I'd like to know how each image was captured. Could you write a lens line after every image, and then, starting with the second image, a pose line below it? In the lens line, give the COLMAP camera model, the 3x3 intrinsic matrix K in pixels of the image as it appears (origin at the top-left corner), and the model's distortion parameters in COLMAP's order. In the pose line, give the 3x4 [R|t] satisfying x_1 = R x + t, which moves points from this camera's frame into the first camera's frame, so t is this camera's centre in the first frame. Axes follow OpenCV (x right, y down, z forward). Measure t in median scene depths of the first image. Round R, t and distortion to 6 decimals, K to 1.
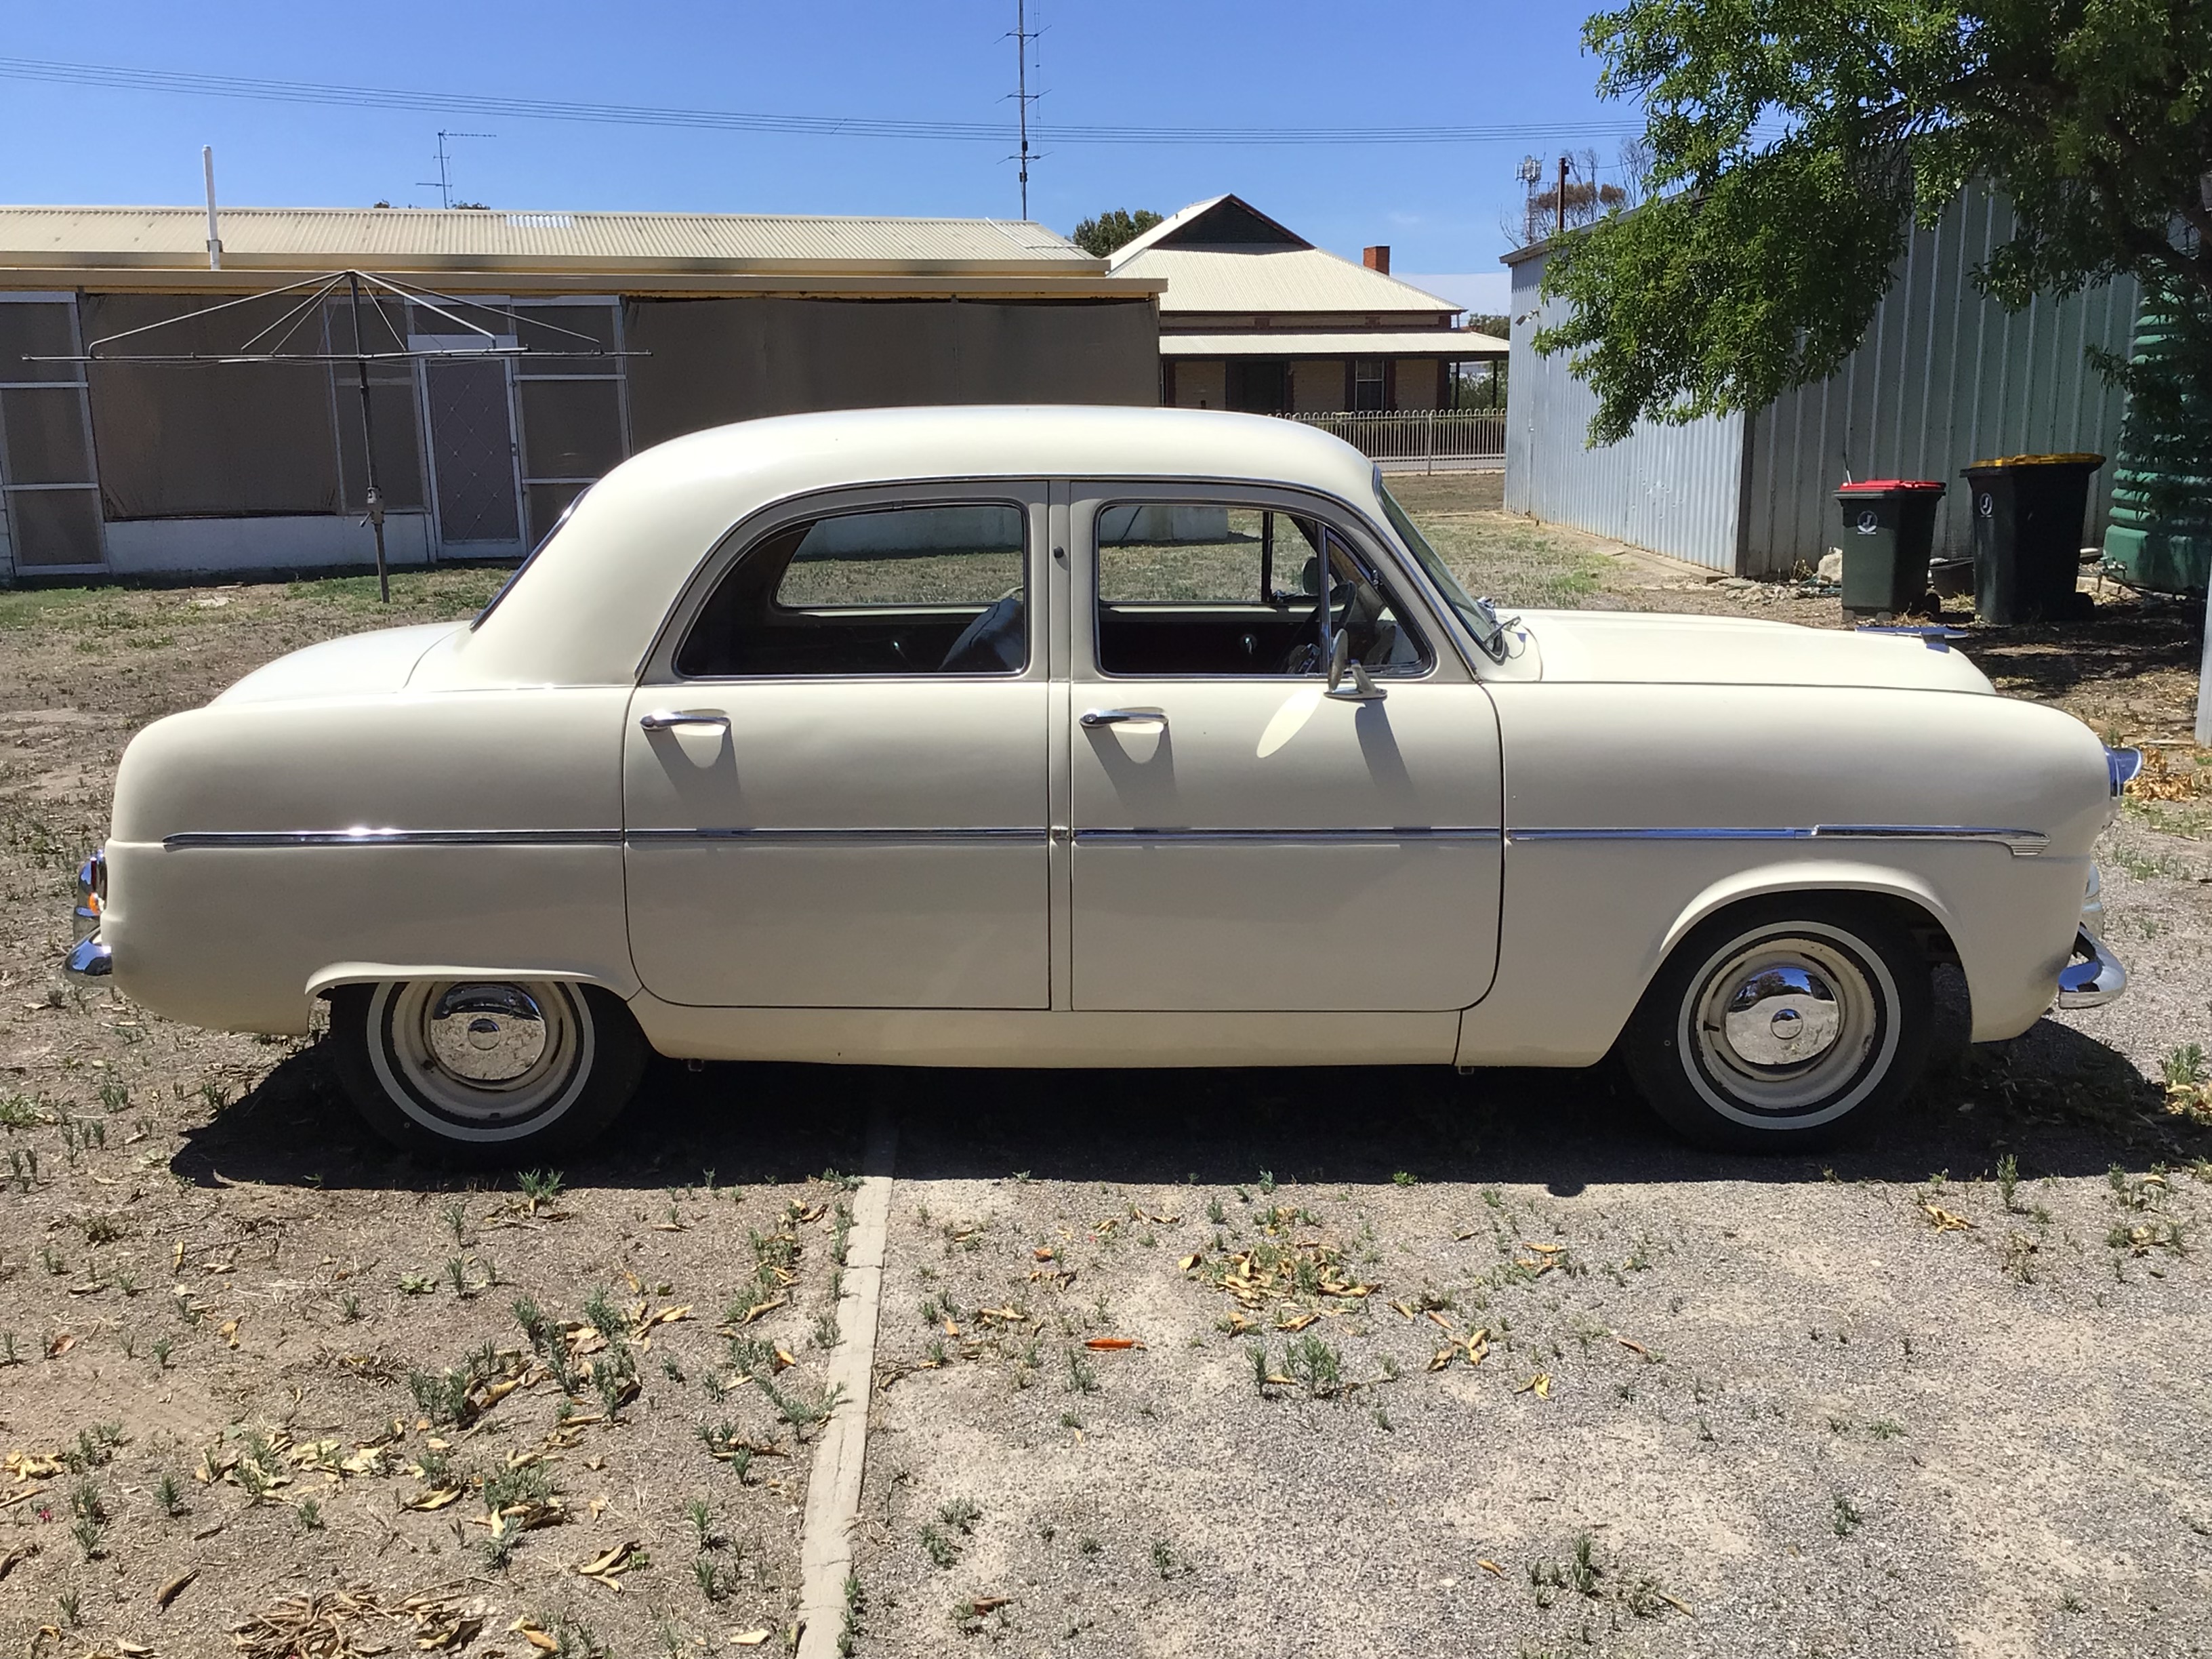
lens RADIAL K [[2017.6, 0, 1114.2], [0, 2017.6, 827.7], [0, 0, 1]] dist [0.033532, -0.007113]
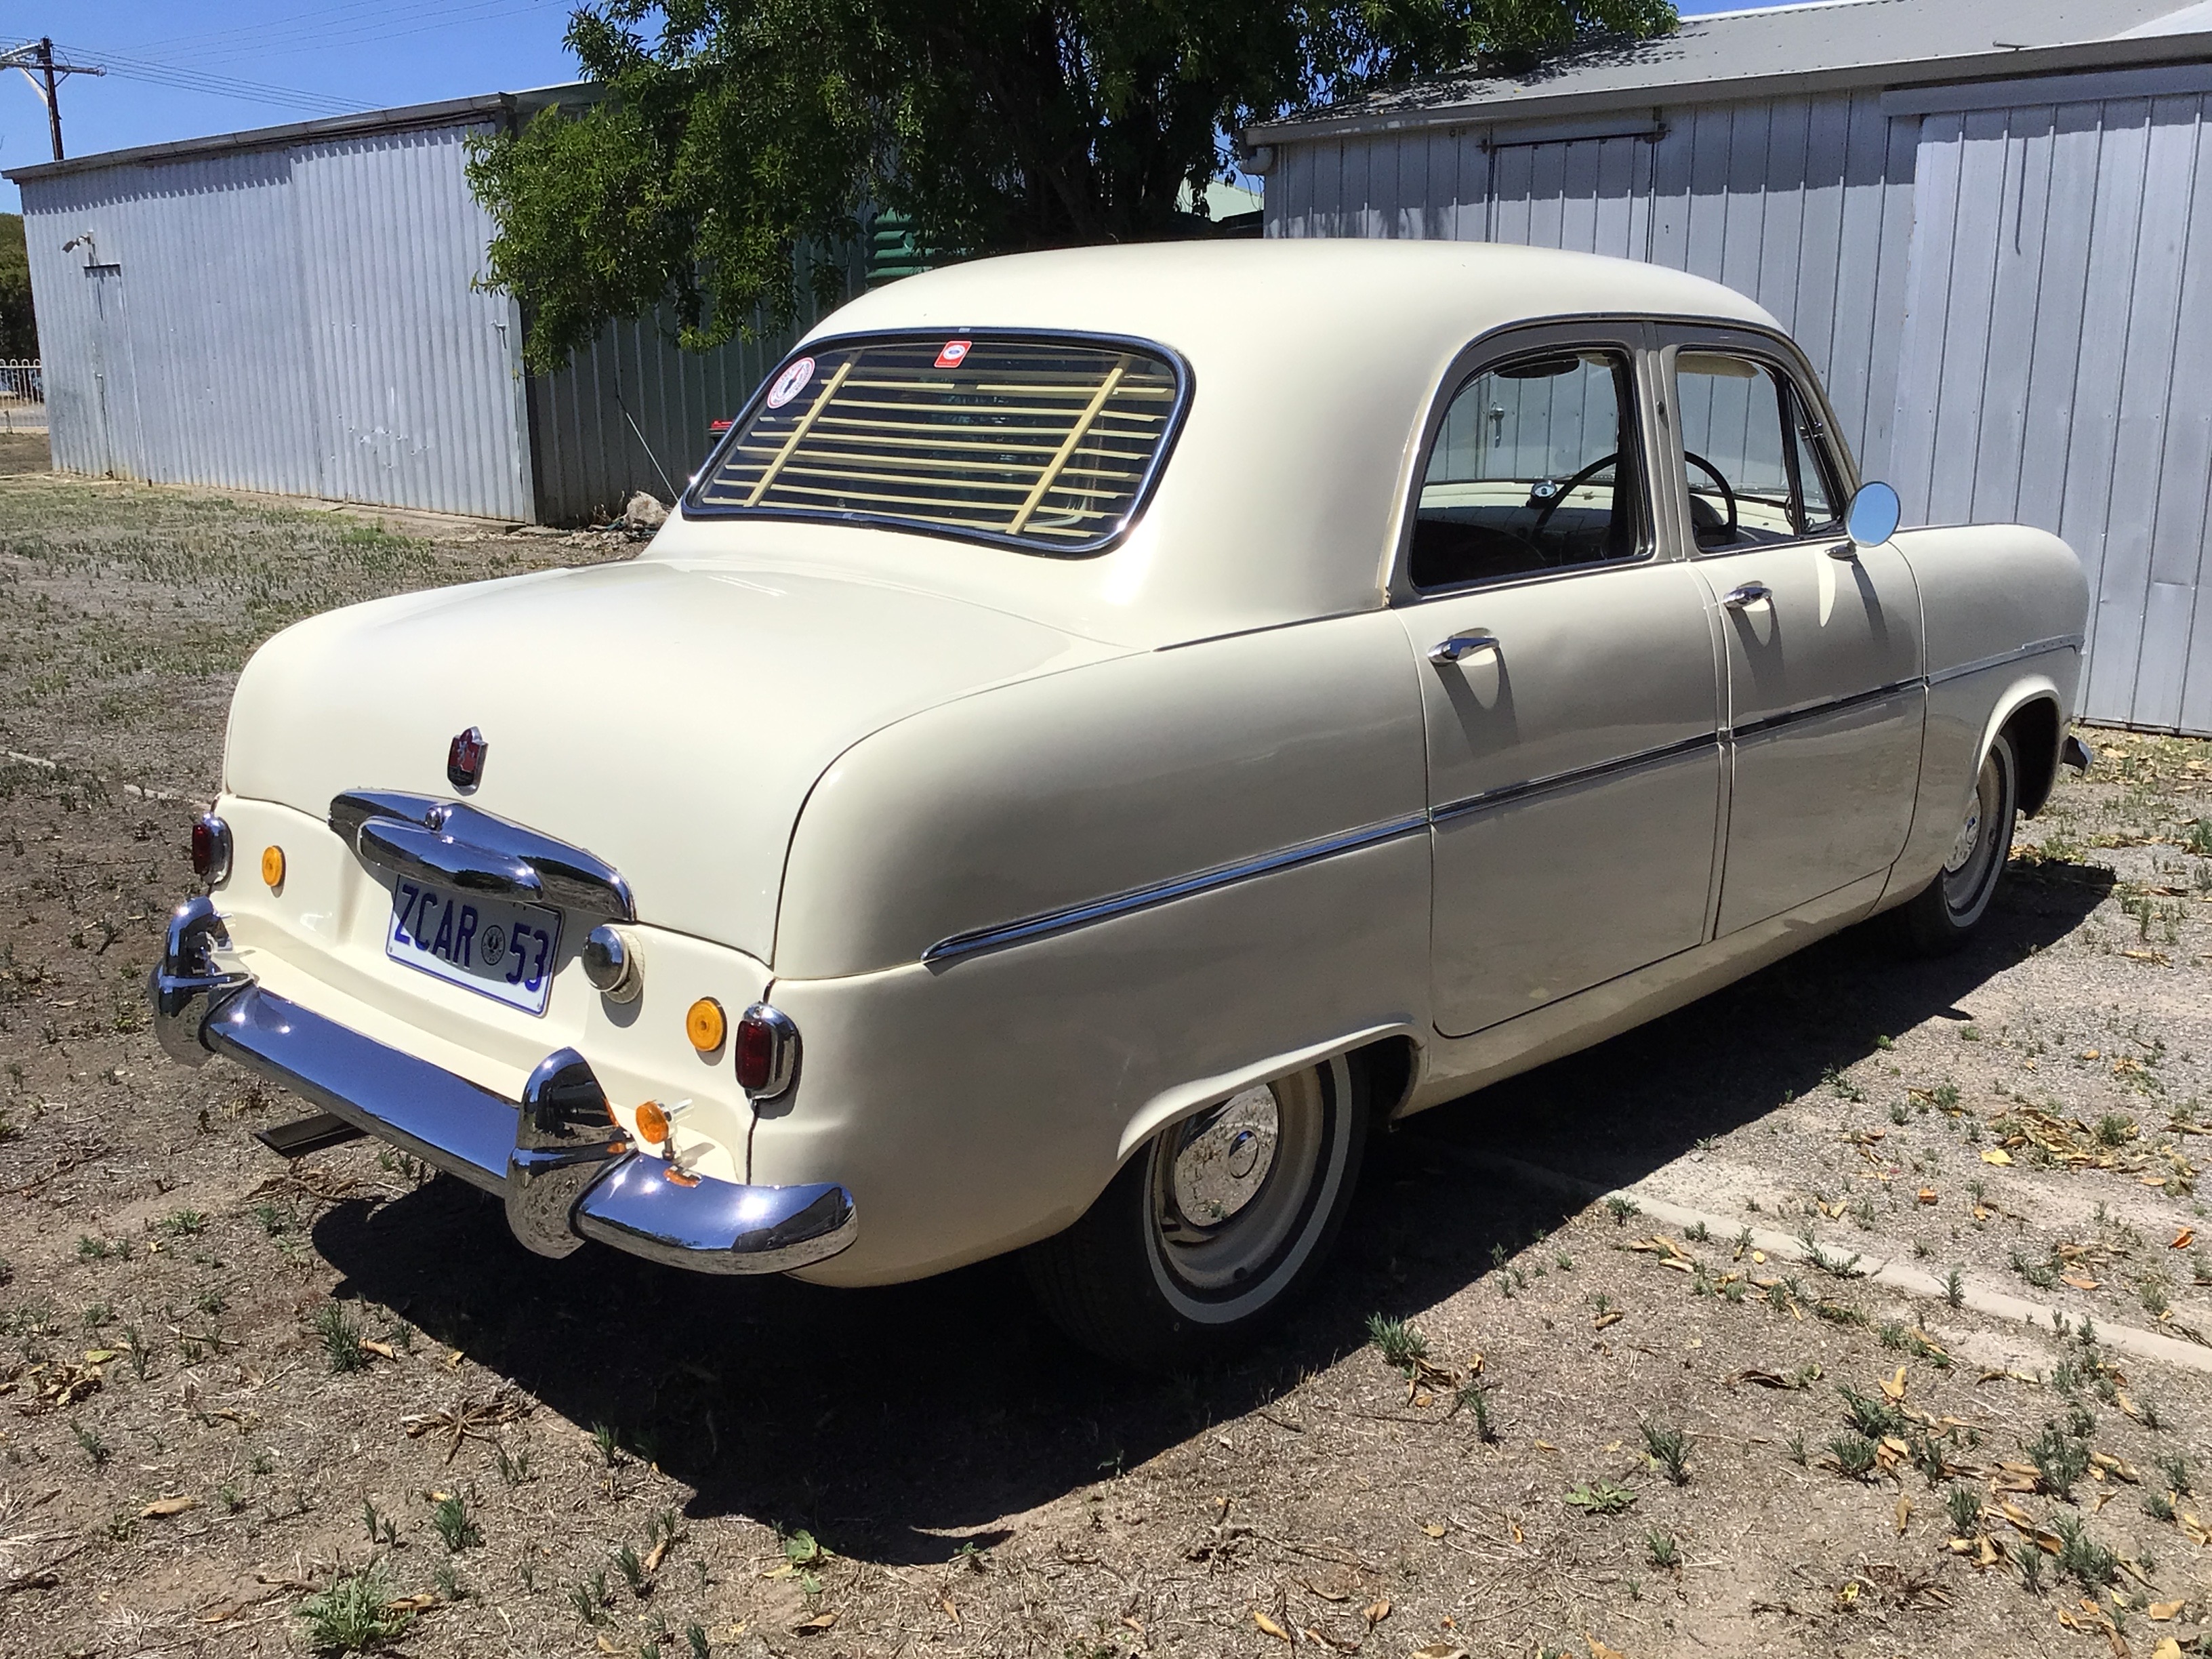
lens RADIAL K [[2015.7, 0, 1106.0], [0, 2015.7, 829.5], [0, 0, 1]] dist [0.033399, -0.008357]
pose [[0.686379, -0.159271, 0.709589, -0.807287], [0.148682, 0.985847, 0.077460, -0.062386], [-0.711883, 0.052336, 0.700345, 0.571161]]
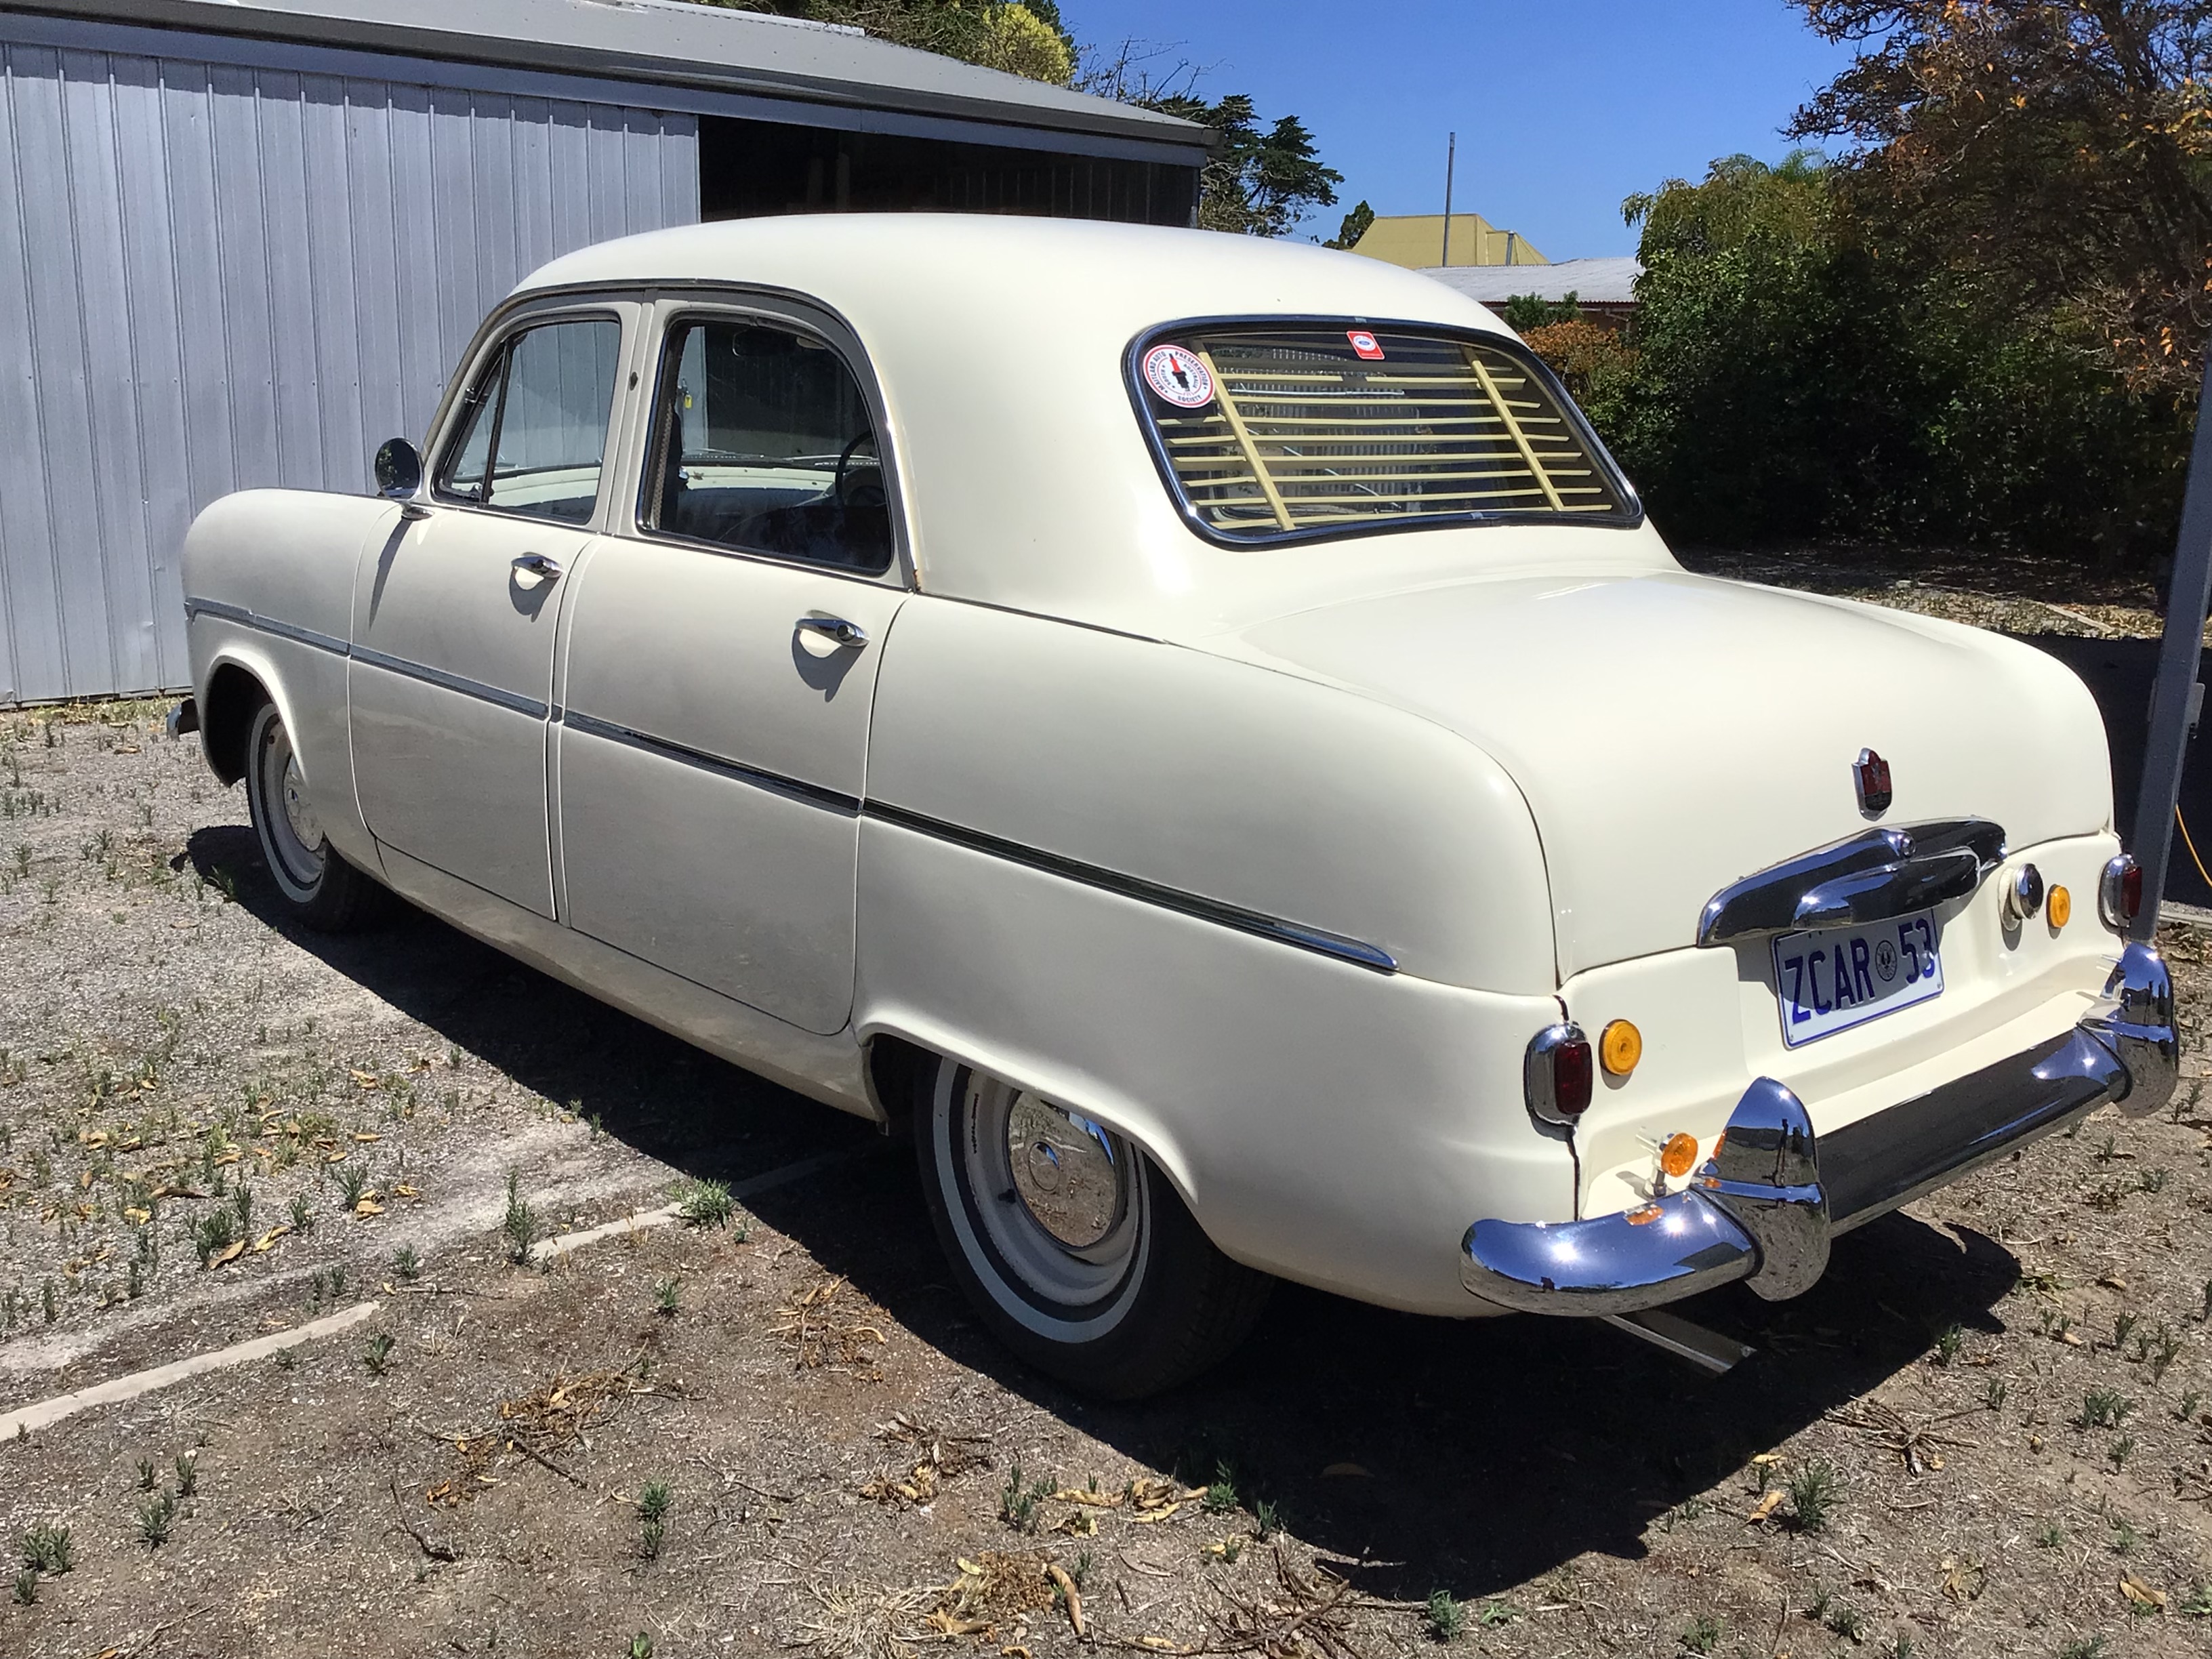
lens RADIAL K [[2097.0, 0, 1106.0], [0, 2097.0, 829.5], [0, 0, 1]] dist [0.005736, -0.002572]
pose [[-0.659502, -0.180743, 0.729650, -0.799535], [0.132426, 0.927546, 0.349459, -0.379842], [-0.739946, 0.327094, -0.587783, 2.067492]]
